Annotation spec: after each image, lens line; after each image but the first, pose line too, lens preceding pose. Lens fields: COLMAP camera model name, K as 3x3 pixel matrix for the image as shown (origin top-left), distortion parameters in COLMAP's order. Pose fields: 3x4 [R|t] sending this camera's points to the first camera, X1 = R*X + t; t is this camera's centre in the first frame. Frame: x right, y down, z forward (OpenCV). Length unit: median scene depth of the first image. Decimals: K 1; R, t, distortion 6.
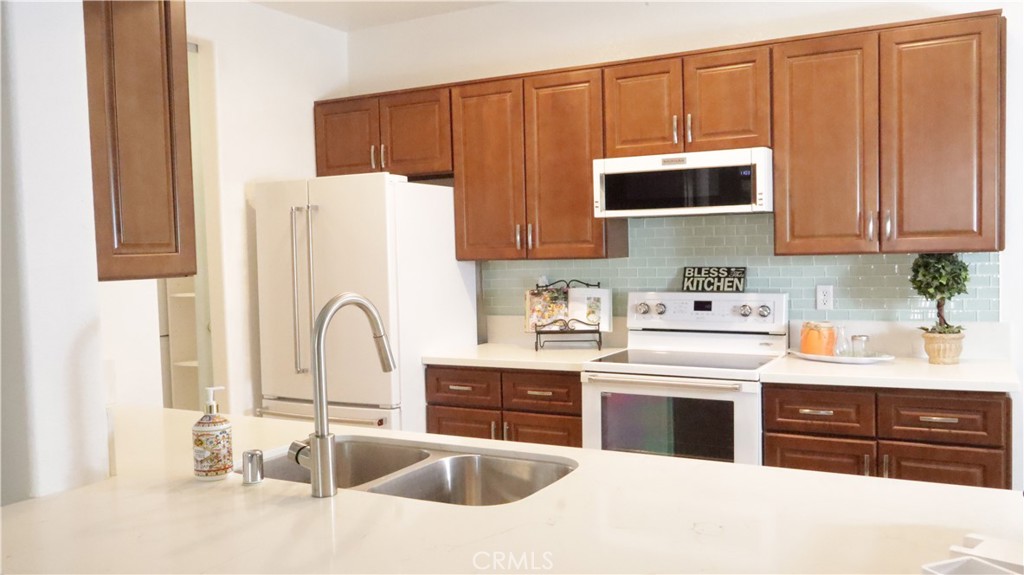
lens RADIAL K [[849.9, 0, 508.9], [0, 849.9, 288.6], [0, 0, 1]] dist [-0.008713, 0.008518]
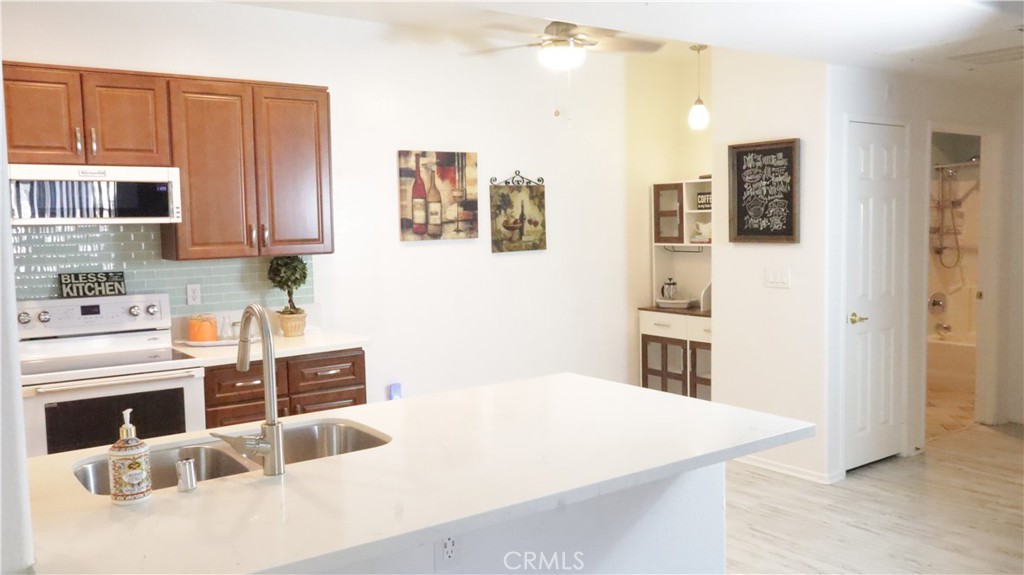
lens RADIAL K [[849.9, 0, 508.9], [0, 849.9, 288.6], [0, 0, 1]] dist [-0.008713, 0.008518]
pose [[0.432901, -0.055896, 0.899707, -0.491454], [0.051892, 0.997966, 0.037032, -0.018222], [-0.899946, 0.030657, 0.434921, 0.078842]]
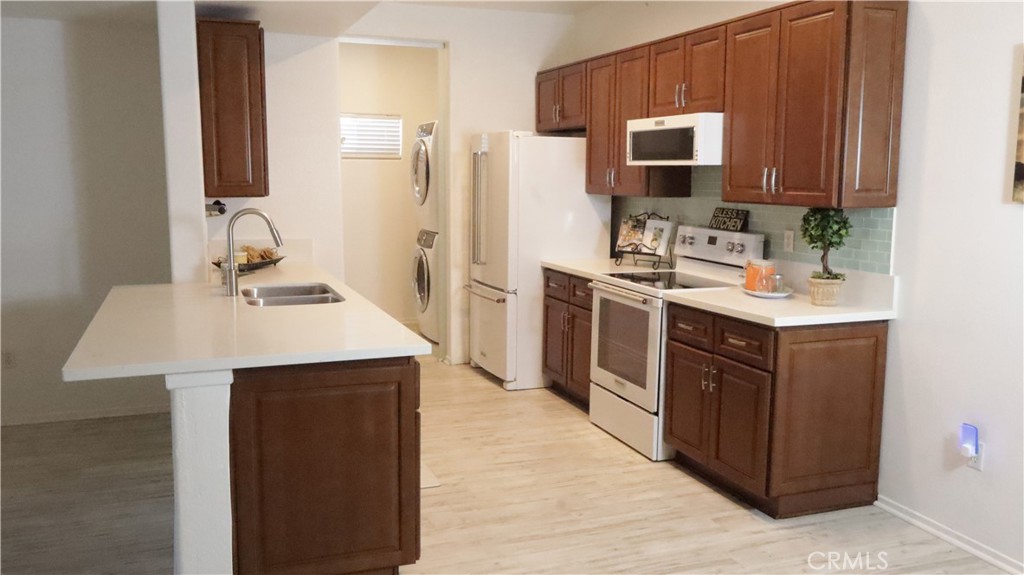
lens RADIAL K [[849.9, 0, 508.9], [0, 849.9, 288.6], [0, 0, 1]] dist [-0.008713, 0.008518]
pose [[0.752141, 0.117480, -0.648446, 0.807714], [-0.055010, 0.991740, 0.115869, -0.036241], [0.656702, -0.051479, 0.752391, -0.105916]]
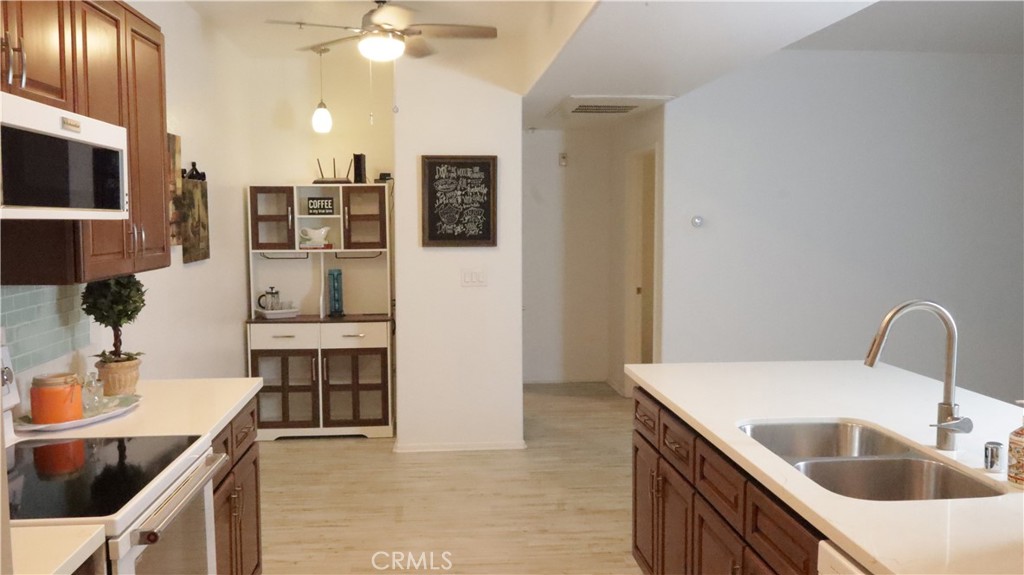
lens RADIAL K [[849.9, 0, 508.9], [0, 849.9, 288.6], [0, 0, 1]] dist [-0.008713, 0.008518]
pose [[-0.549394, -0.042641, 0.834475, -0.400519], [0.055706, 0.994606, 0.087499, -0.069270], [-0.833705, 0.094557, -0.544055, 0.989393]]
